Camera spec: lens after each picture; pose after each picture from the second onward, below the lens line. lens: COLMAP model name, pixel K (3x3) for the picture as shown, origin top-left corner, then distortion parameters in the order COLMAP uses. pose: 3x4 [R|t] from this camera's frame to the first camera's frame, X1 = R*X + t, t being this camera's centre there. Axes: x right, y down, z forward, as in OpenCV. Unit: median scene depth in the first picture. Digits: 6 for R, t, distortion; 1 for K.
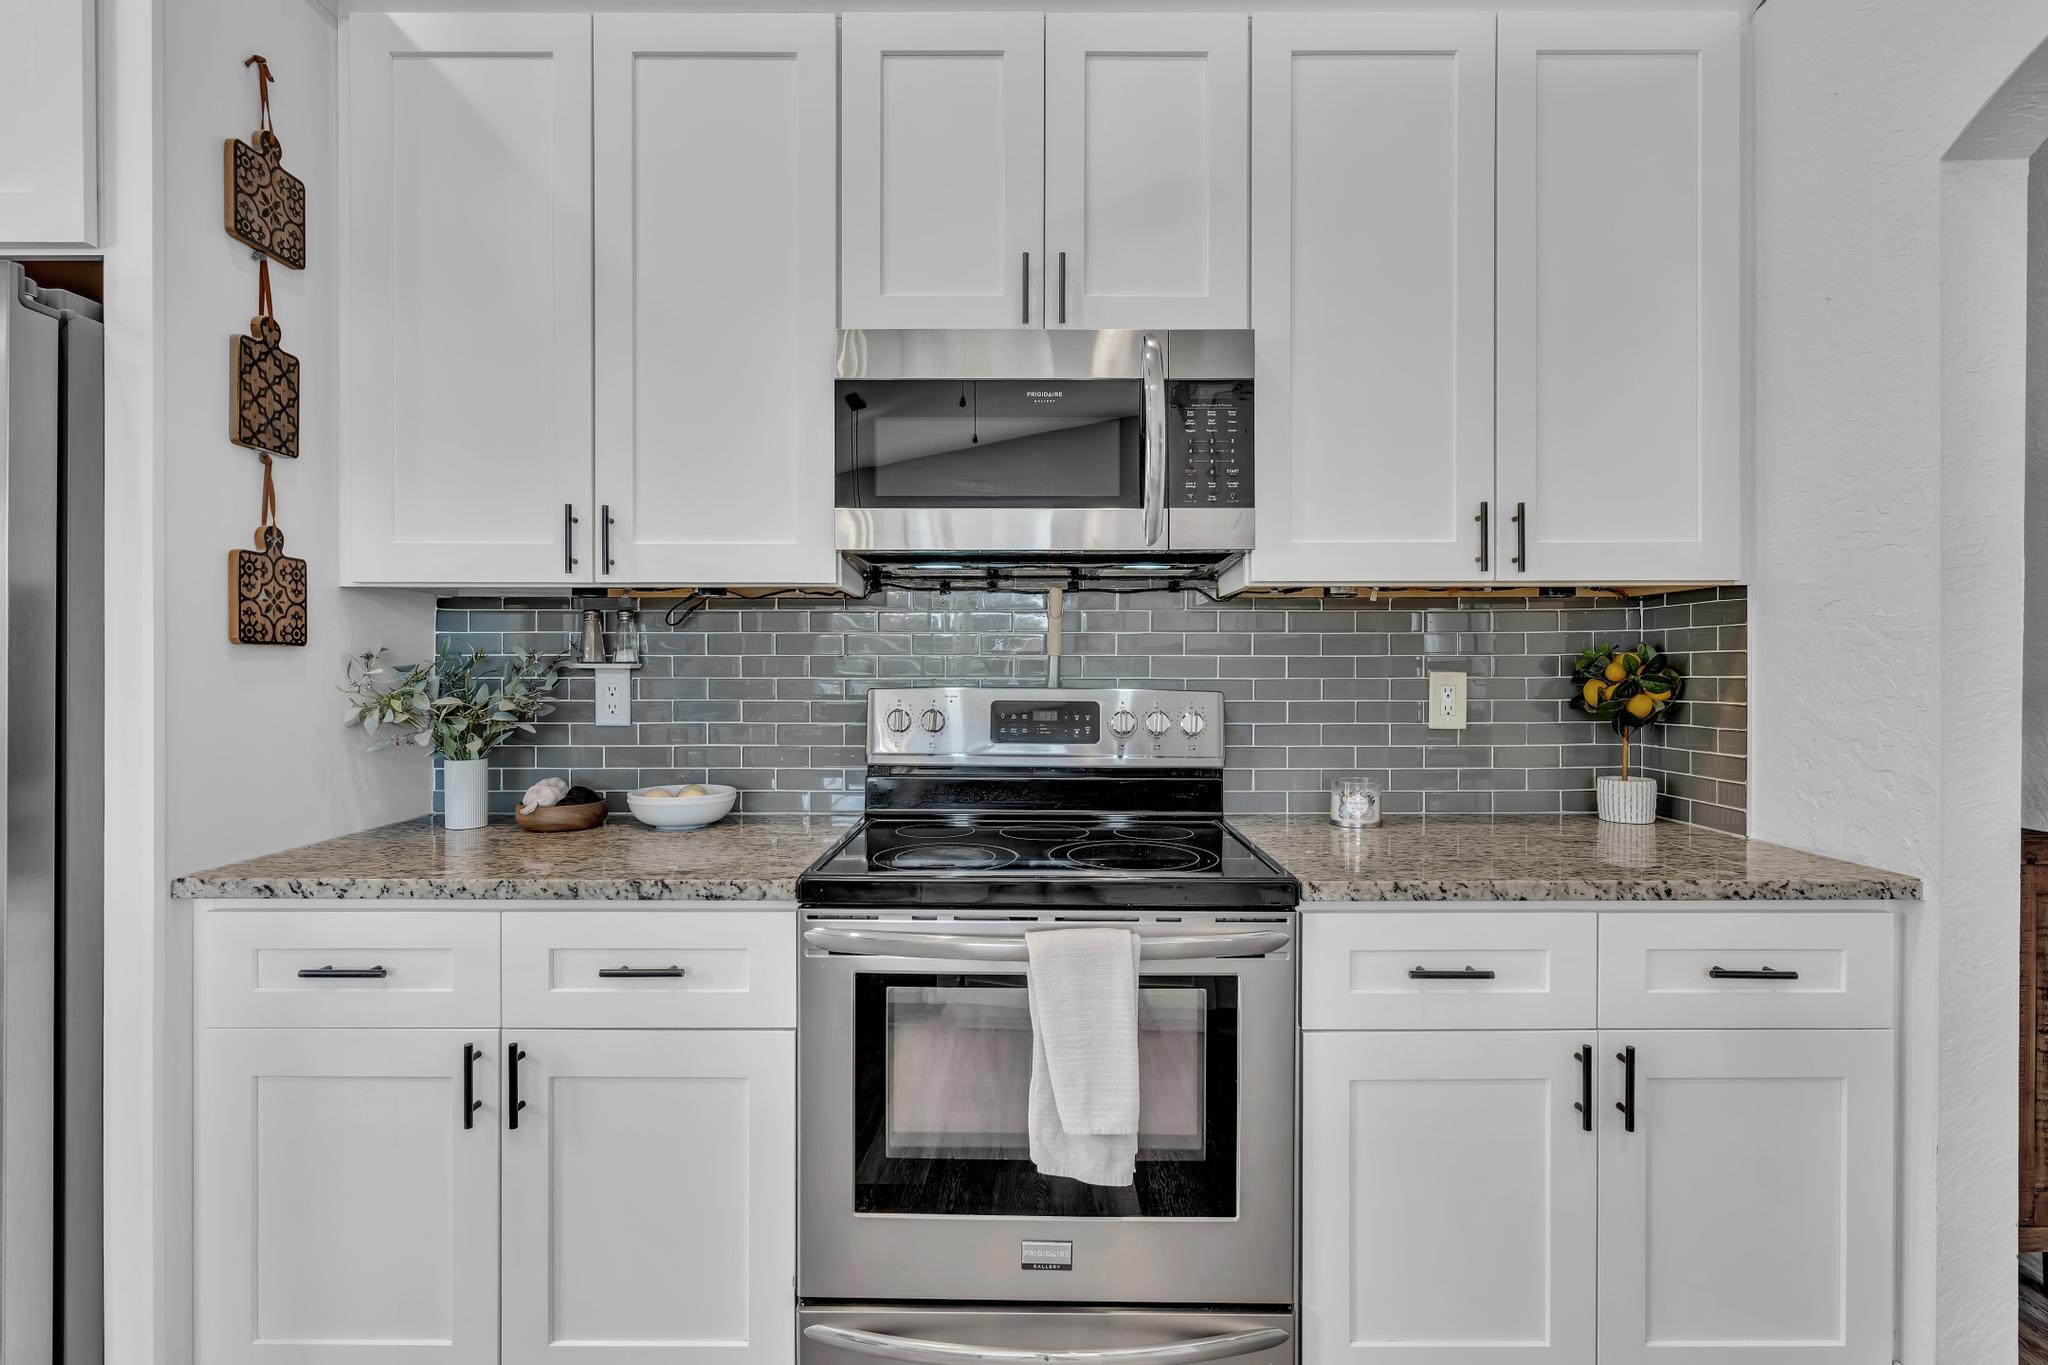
lens RADIAL K [[937.9, 0, 1026.1], [0, 937.9, 677.4], [0, 0, 1]] dist [-0.002937, 0.001066]
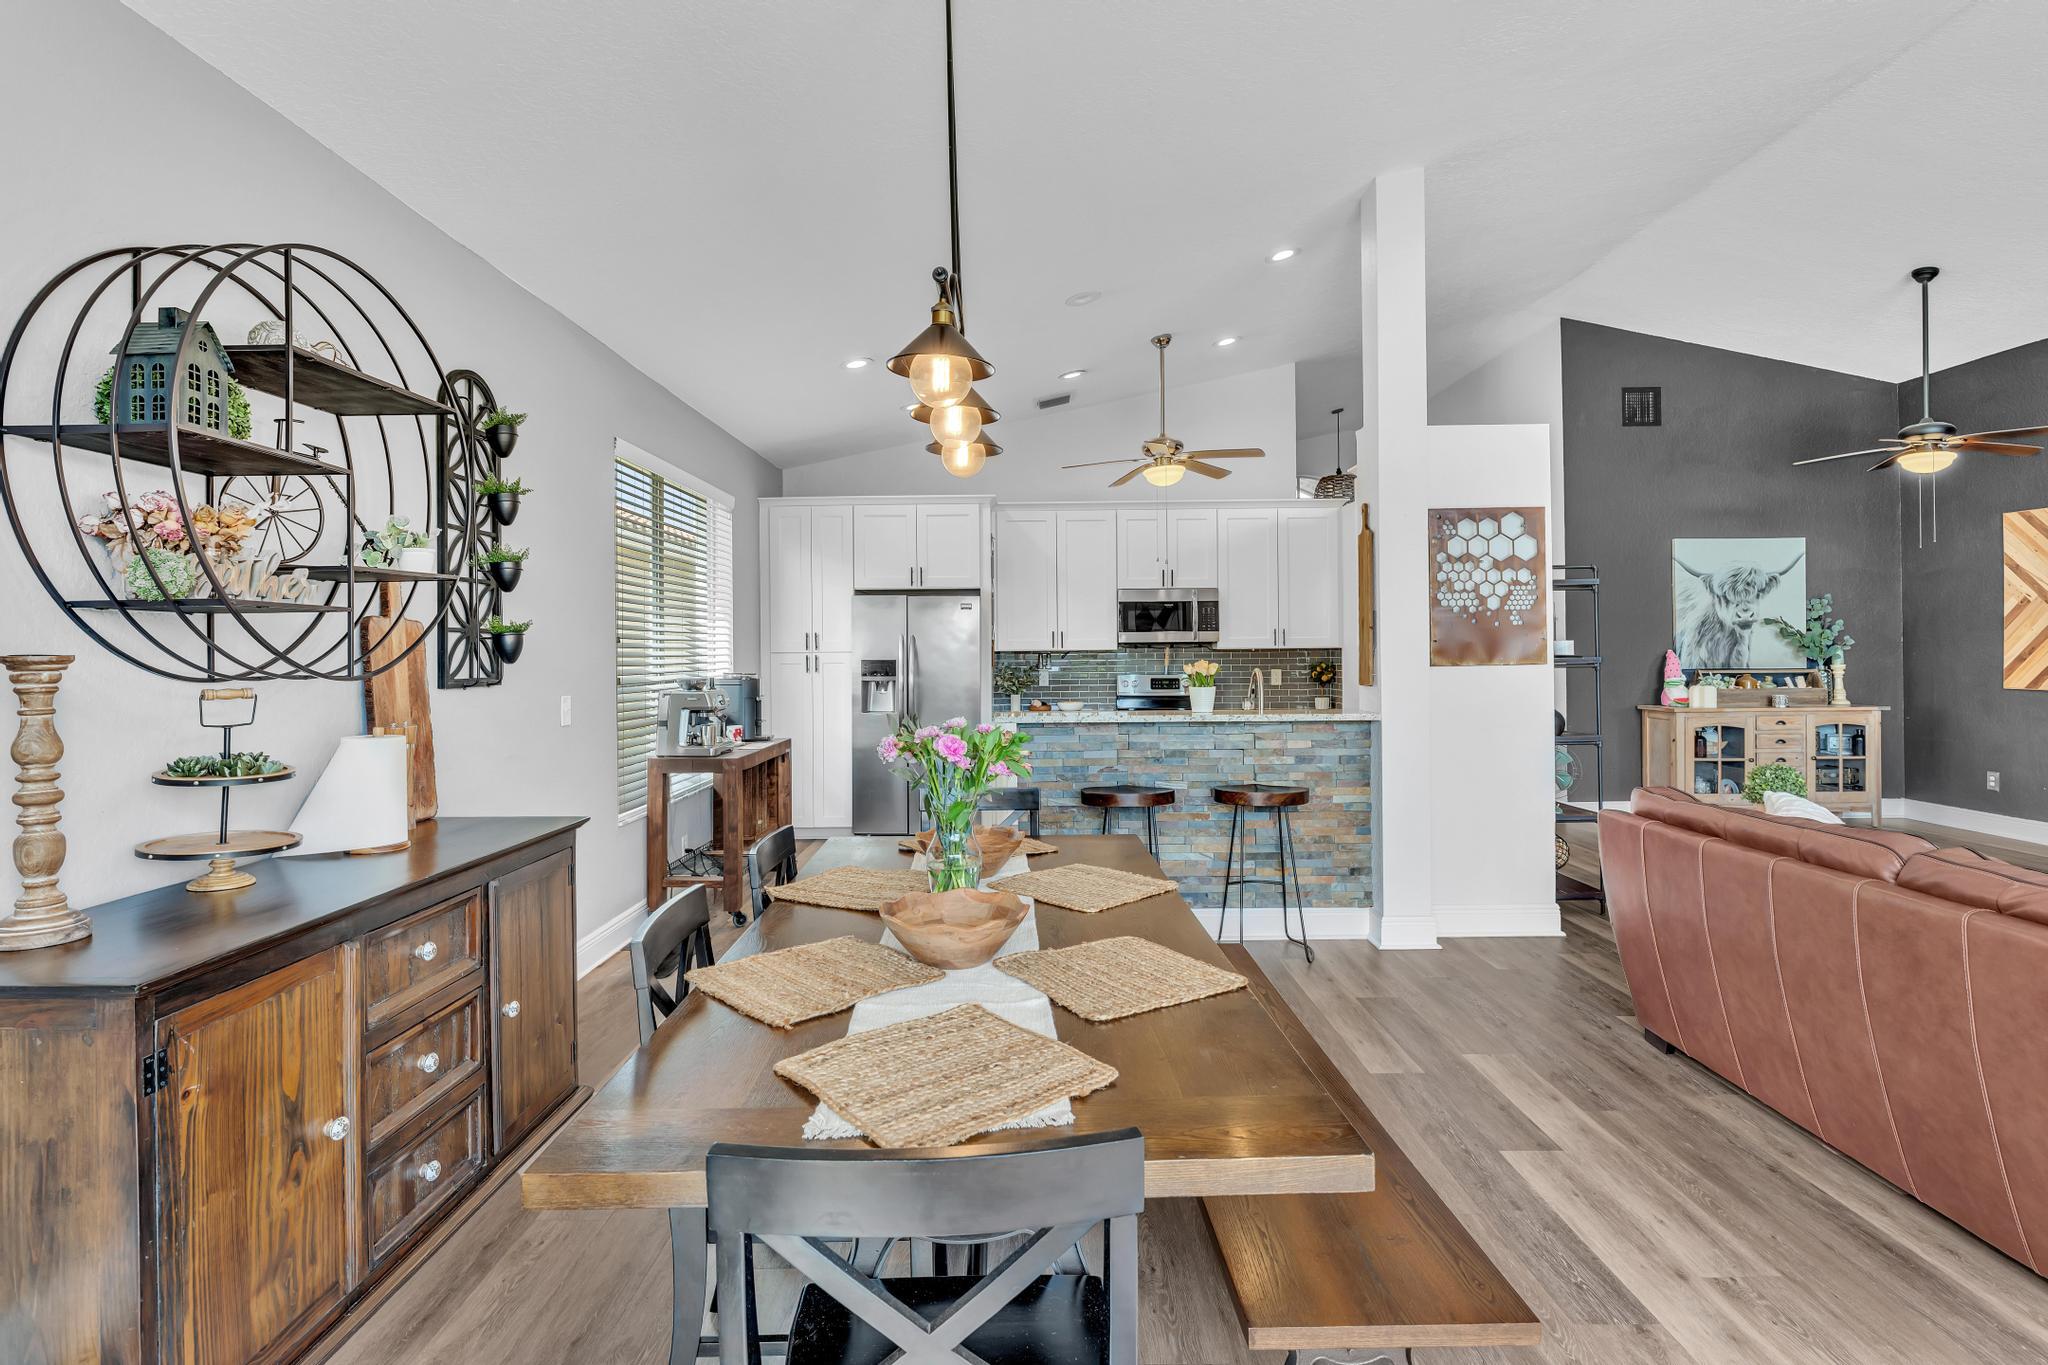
lens RADIAL K [[1004.2, 0, 1025.2], [0, 1004.2, 646.3], [0, 0, 1]] dist [-0.000768, 0.000948]
pose [[0.999927, -0.008411, -0.008710, -0.567672], [0.008322, 0.999913, -0.010201, -0.072882], [0.008795, 0.010128, 0.999910, -3.395164]]
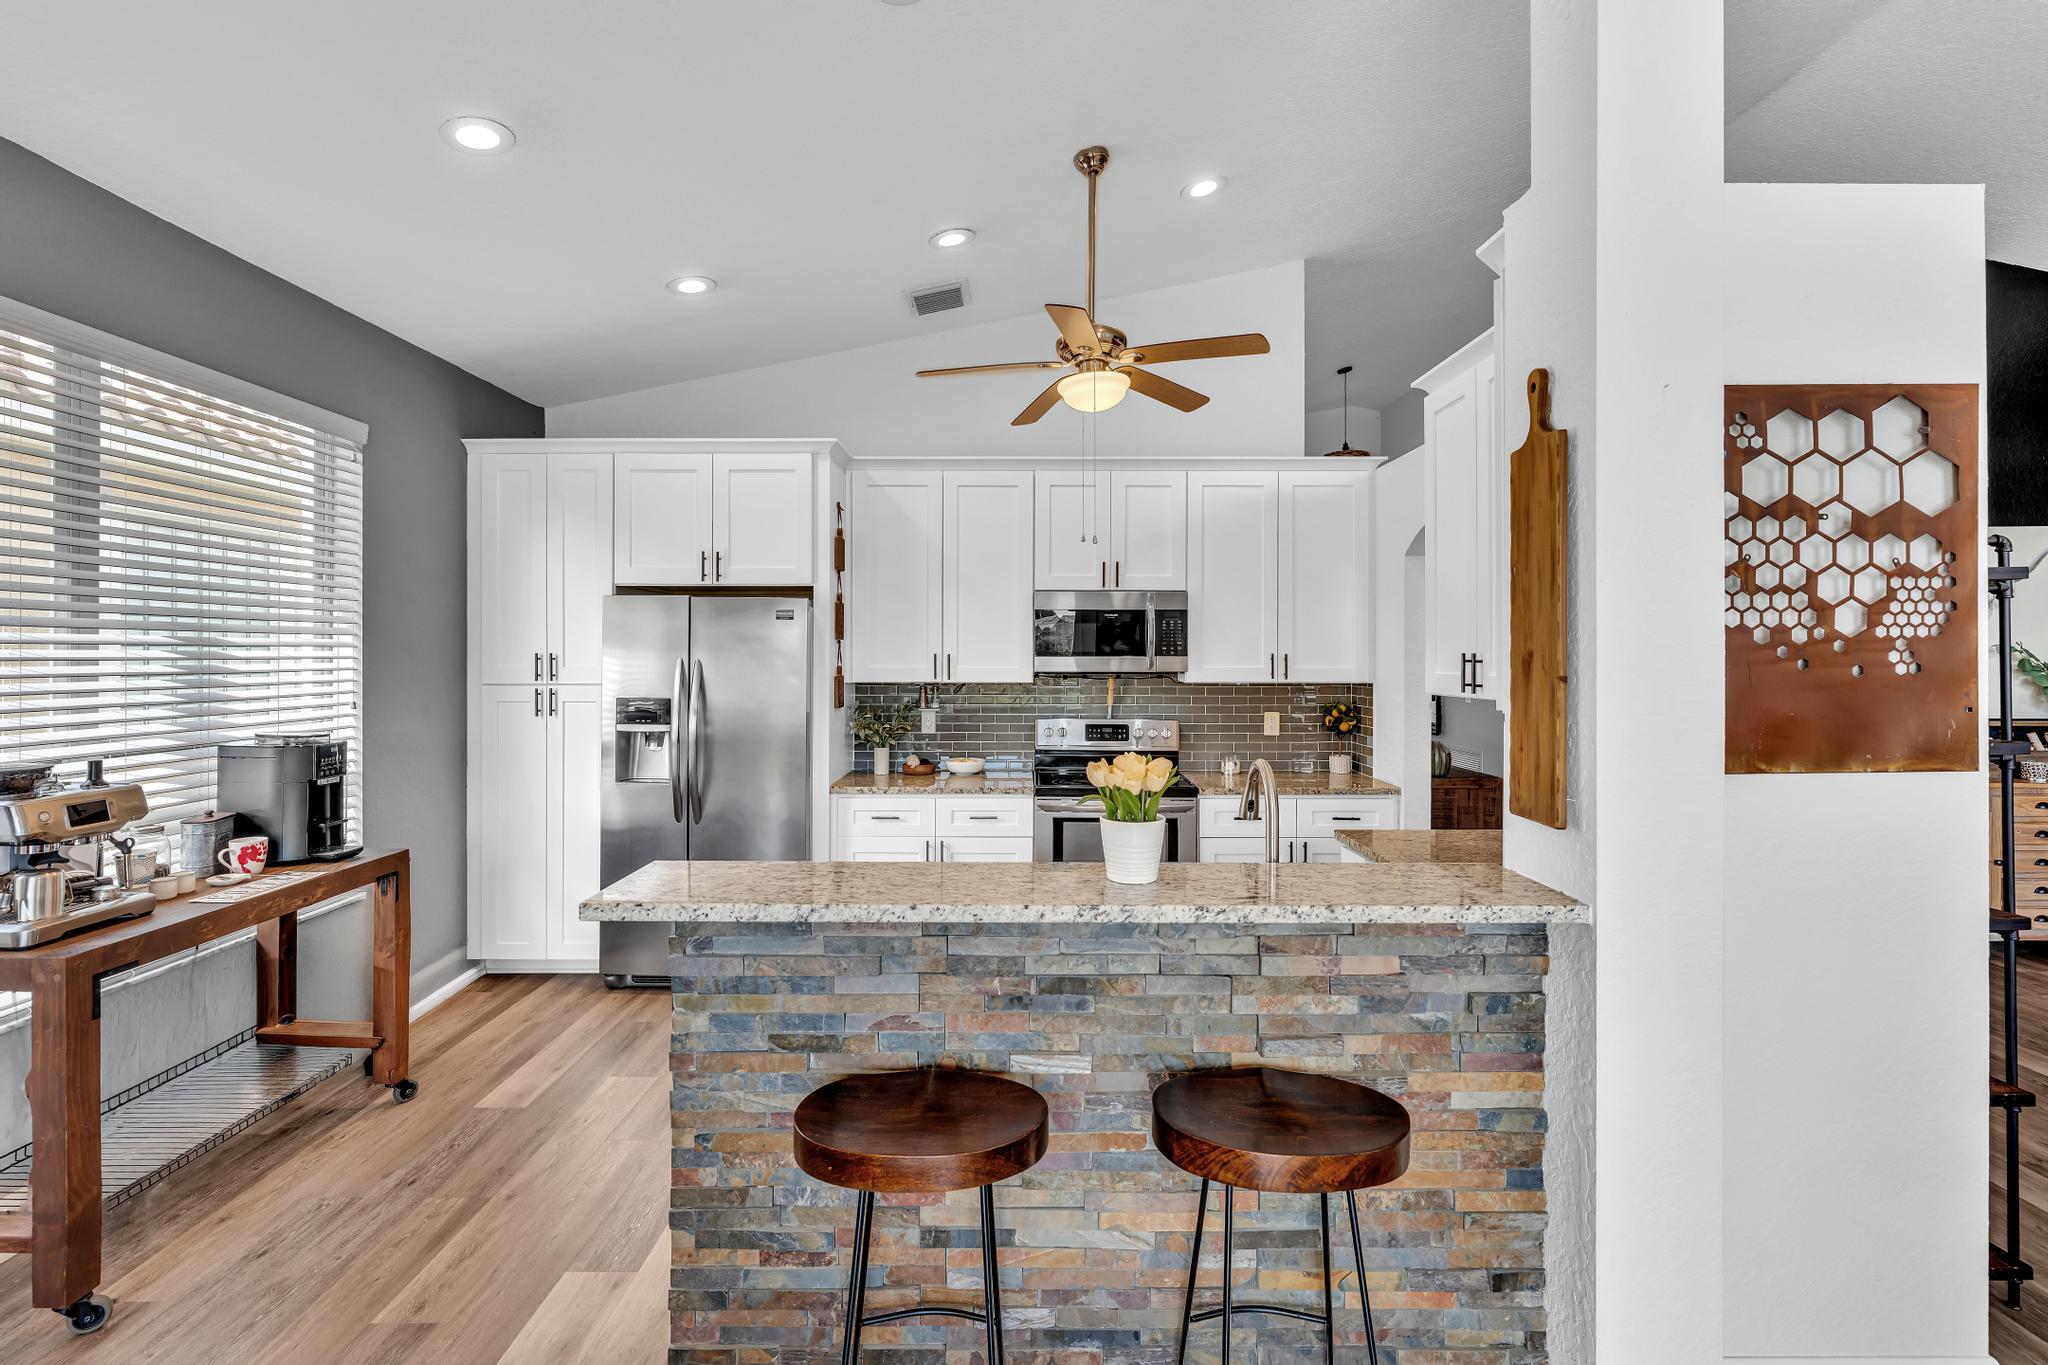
lens RADIAL K [[919.9, 0, 1027.5], [0, 919.9, 656.8], [0, 0, 1]] dist [-0.008647, 0.003401]
pose [[0.999996, 0.002193, 0.001650, -0.223575], [-0.002185, 0.999984, -0.005252, -0.160631], [-0.001661, 0.005249, 0.999985, -1.647225]]
